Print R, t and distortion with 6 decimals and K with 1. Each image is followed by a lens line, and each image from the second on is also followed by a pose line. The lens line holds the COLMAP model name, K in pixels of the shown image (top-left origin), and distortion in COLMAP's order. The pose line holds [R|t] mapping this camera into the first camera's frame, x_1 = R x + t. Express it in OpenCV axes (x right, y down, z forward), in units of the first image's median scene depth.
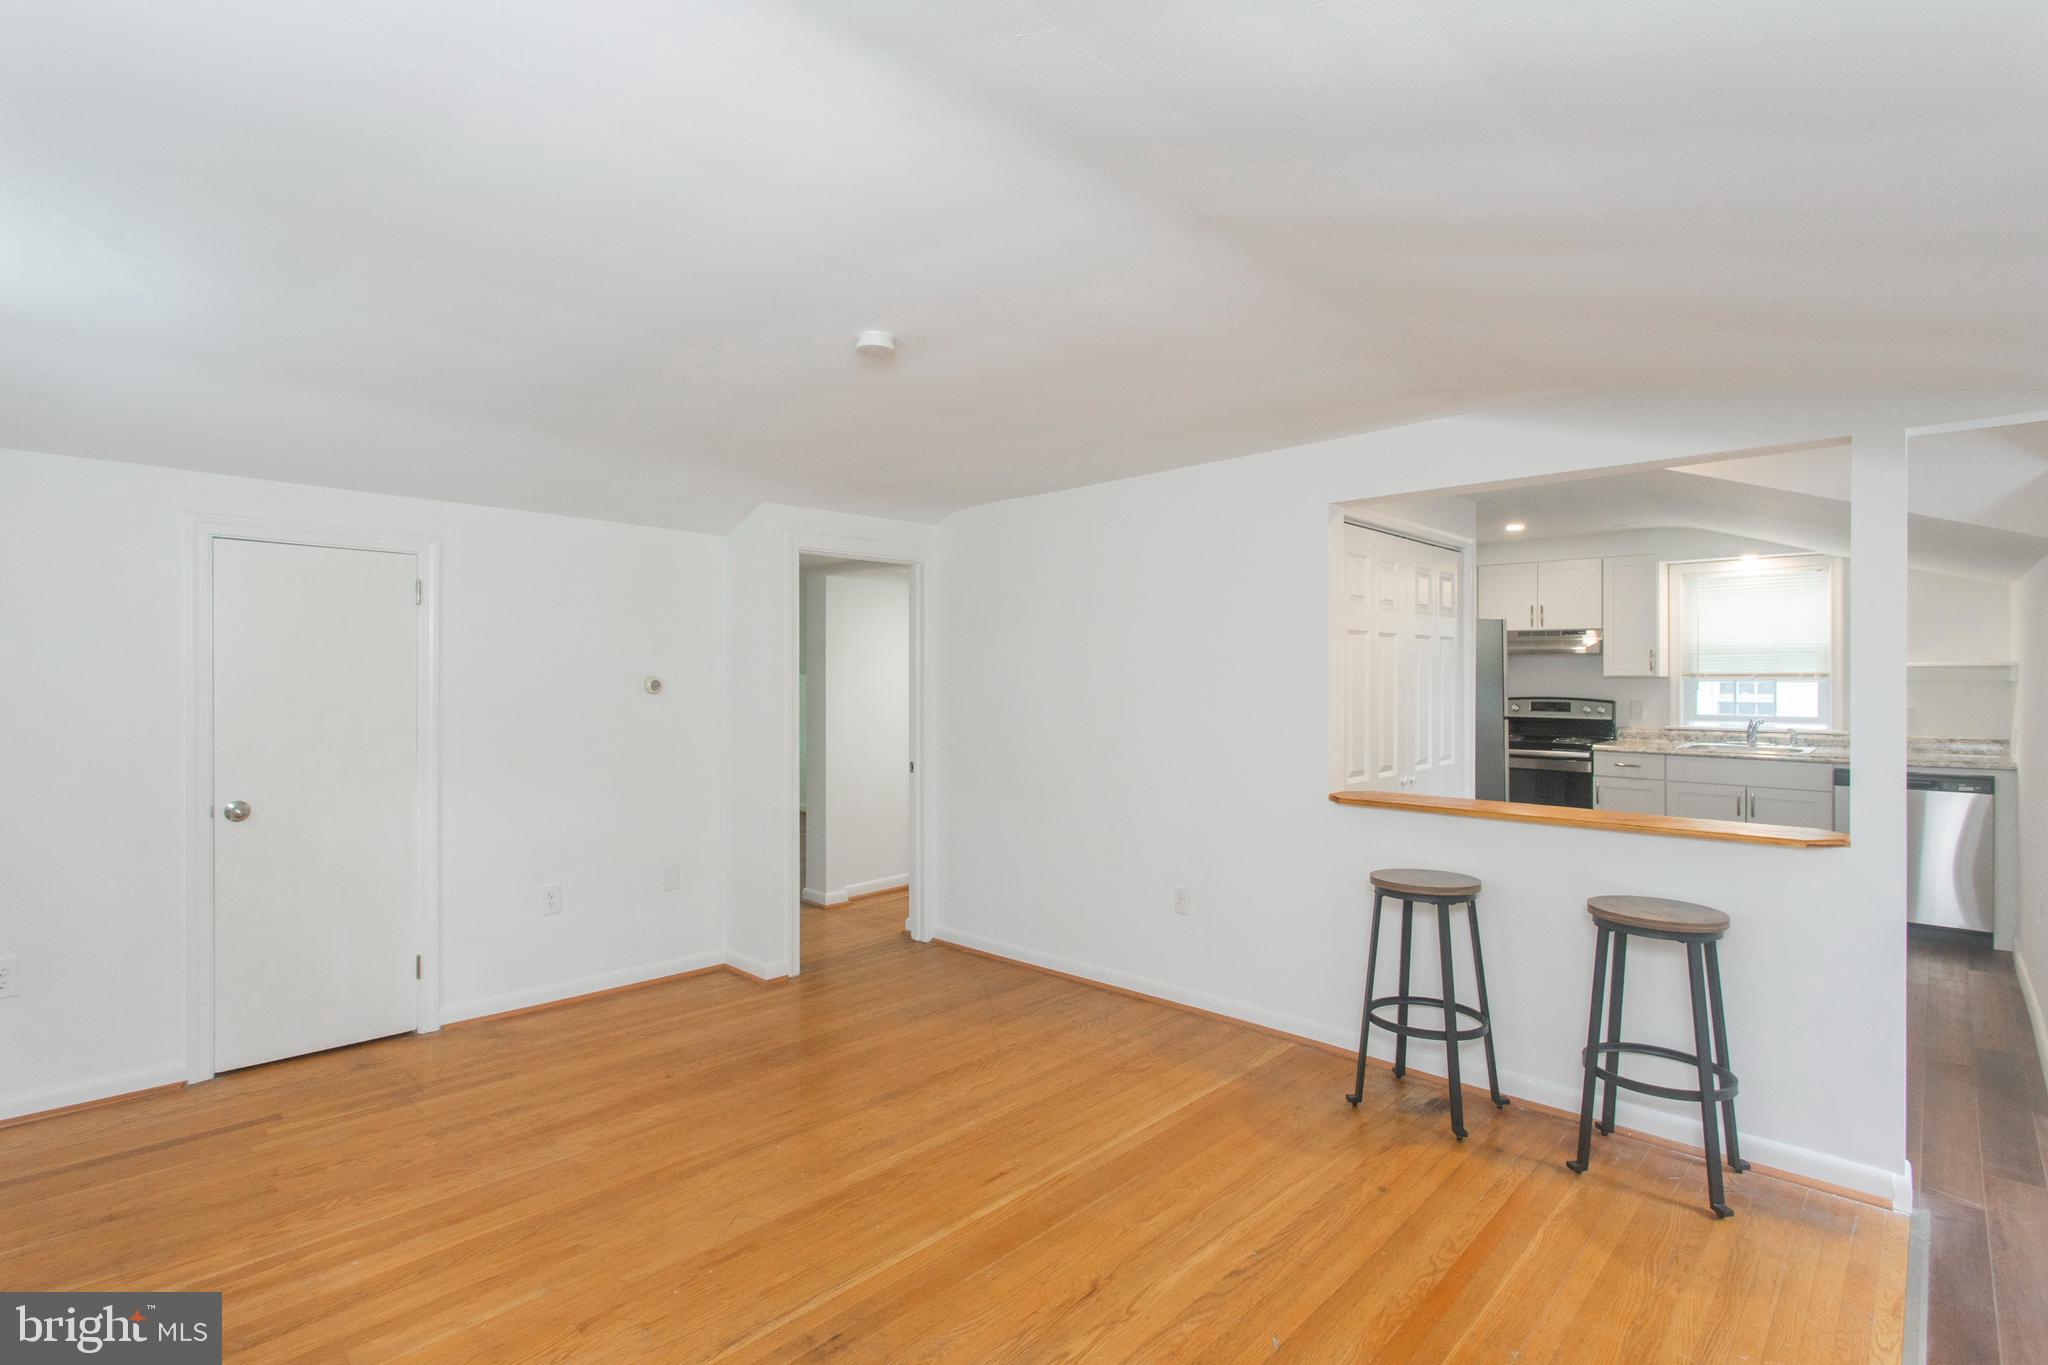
lens RADIAL K [[974.3, 0, 1028.1], [0, 974.3, 678.2], [0, 0, 1]] dist [-0.004336, 0.003504]
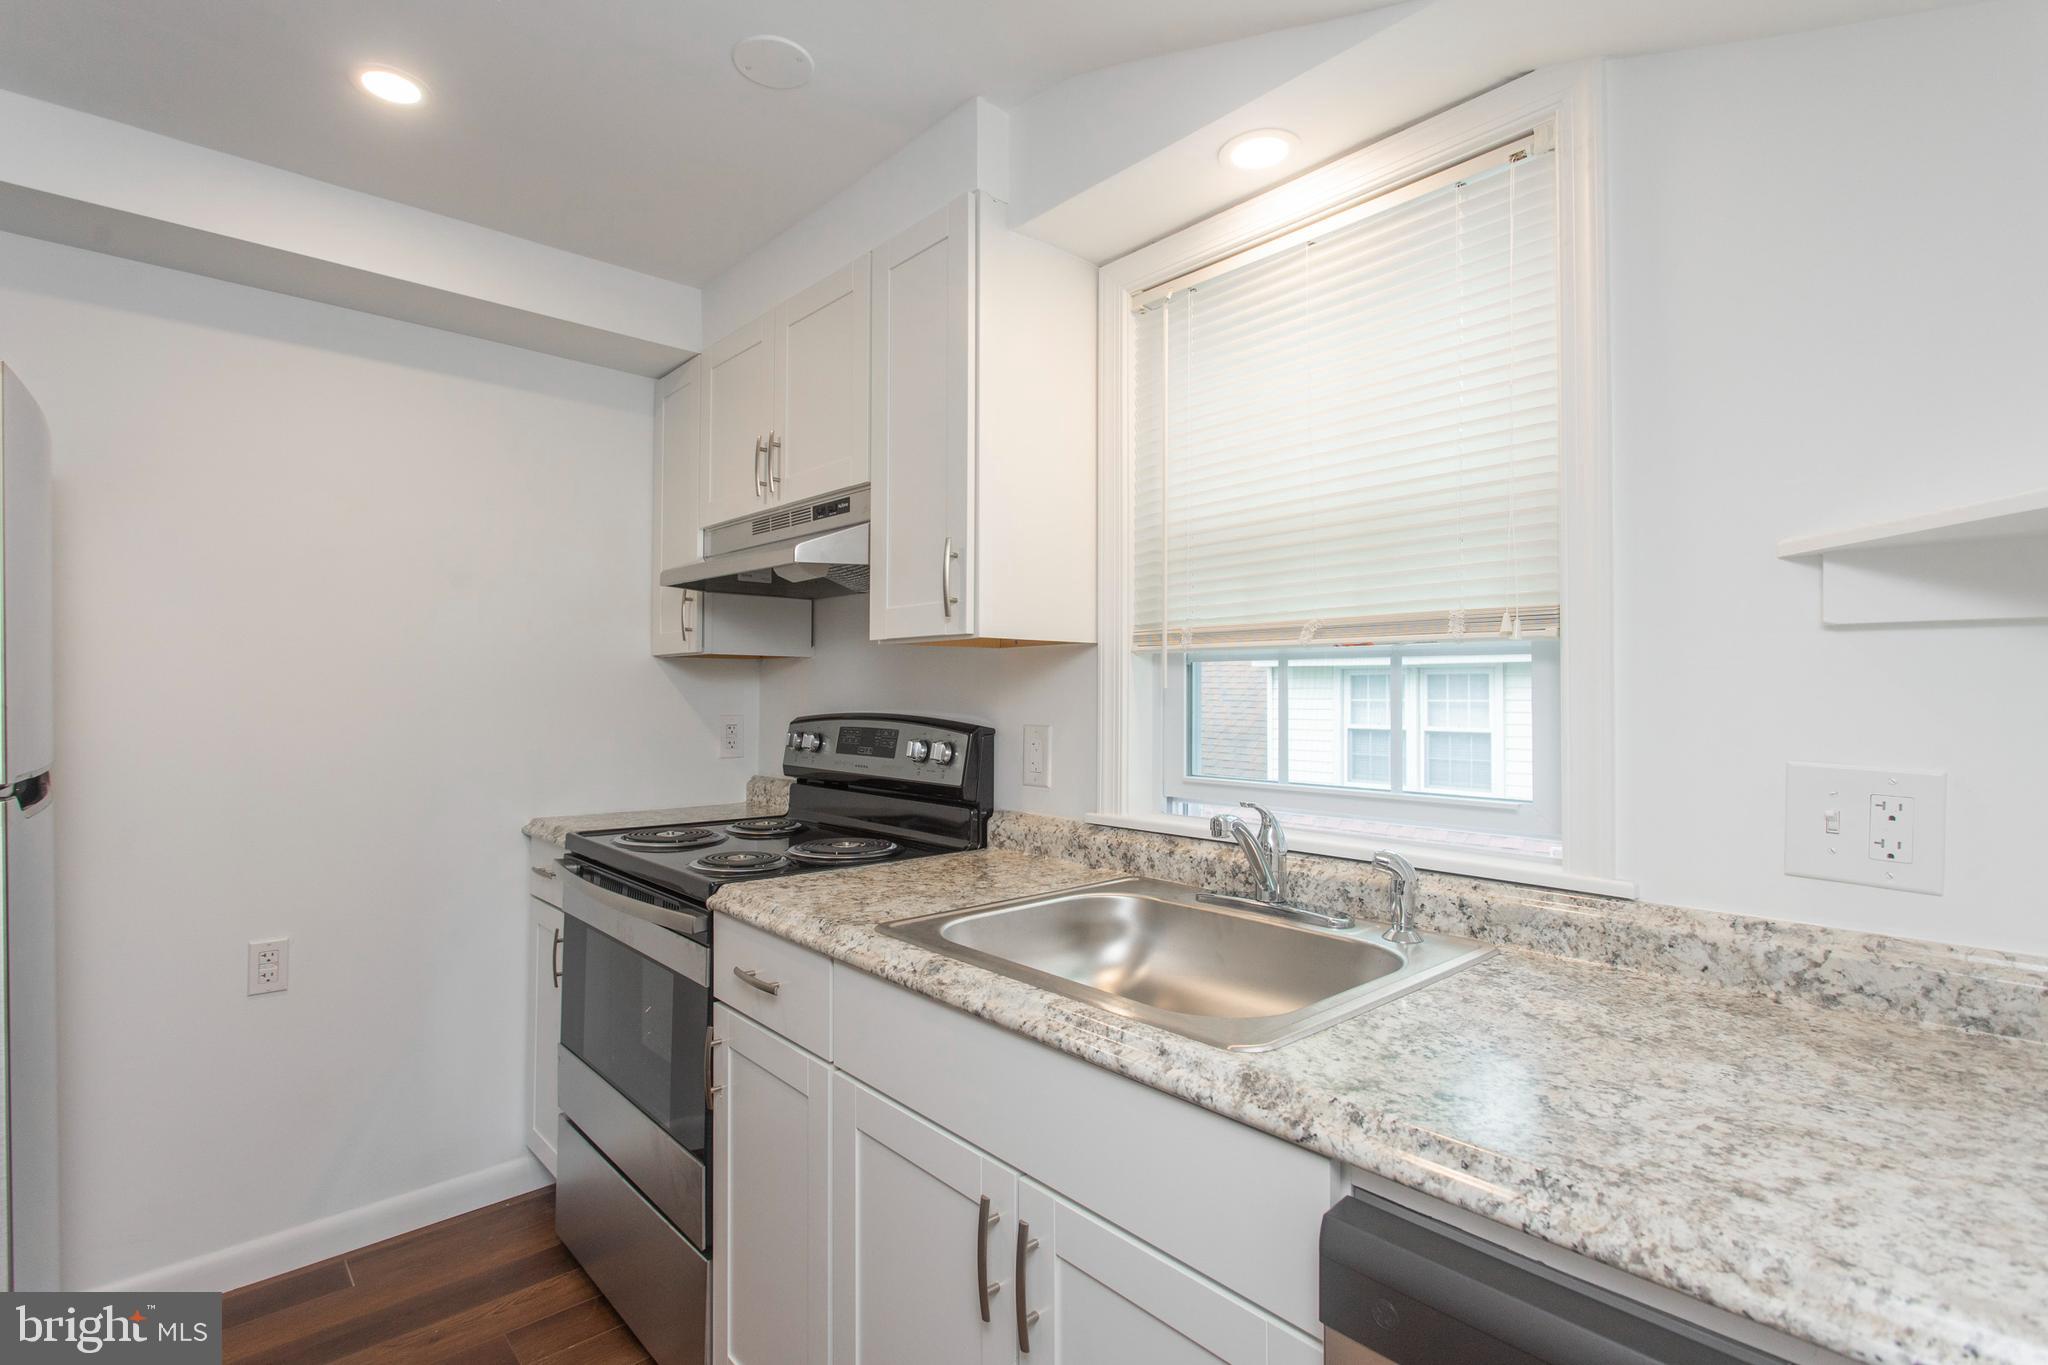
lens RADIAL K [[974.3, 0, 1012.1], [0, 974.3, 678.9], [0, 0, 1]] dist [-0.004336, 0.003504]
pose [[0.995315, 0.006114, -0.096494, 0.683207], [-0.008211, 0.999738, -0.021355, 0.015606], [0.096338, 0.022048, 0.995104, 0.729116]]
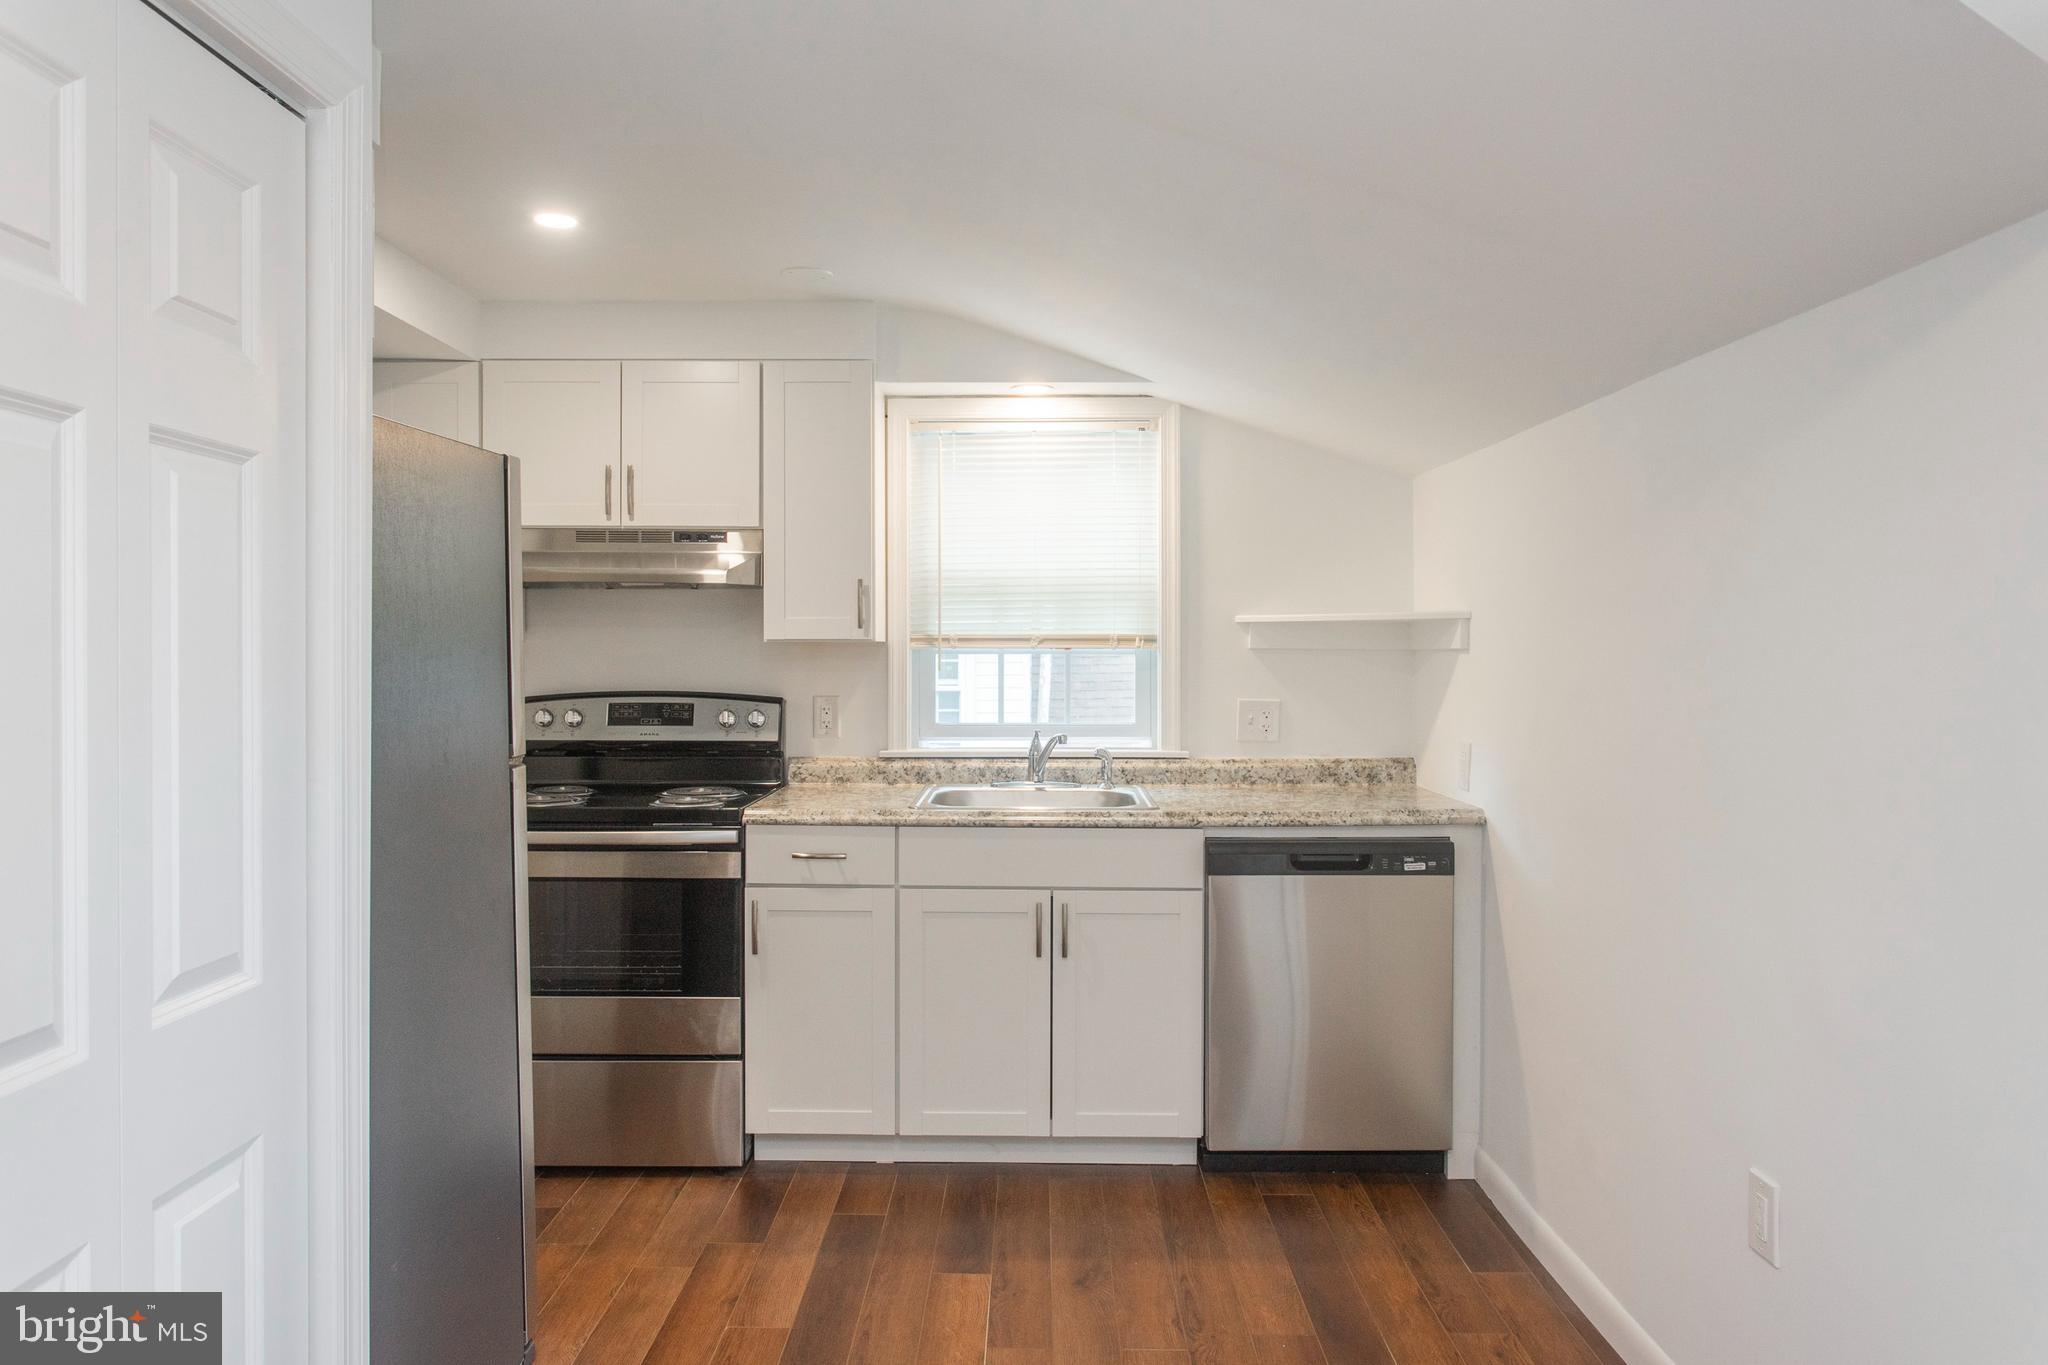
lens RADIAL K [[1374.0, 0, 1012.1], [0, 1374.0, 668.0], [0, 0, 1]] dist [-0.010844, -0.002967]
pose [[0.737417, -0.004480, 0.675423, 0.275798], [0.001847, 0.999988, 0.004616, 0.007555], [-0.675435, -0.002157, 0.737416, 0.501483]]
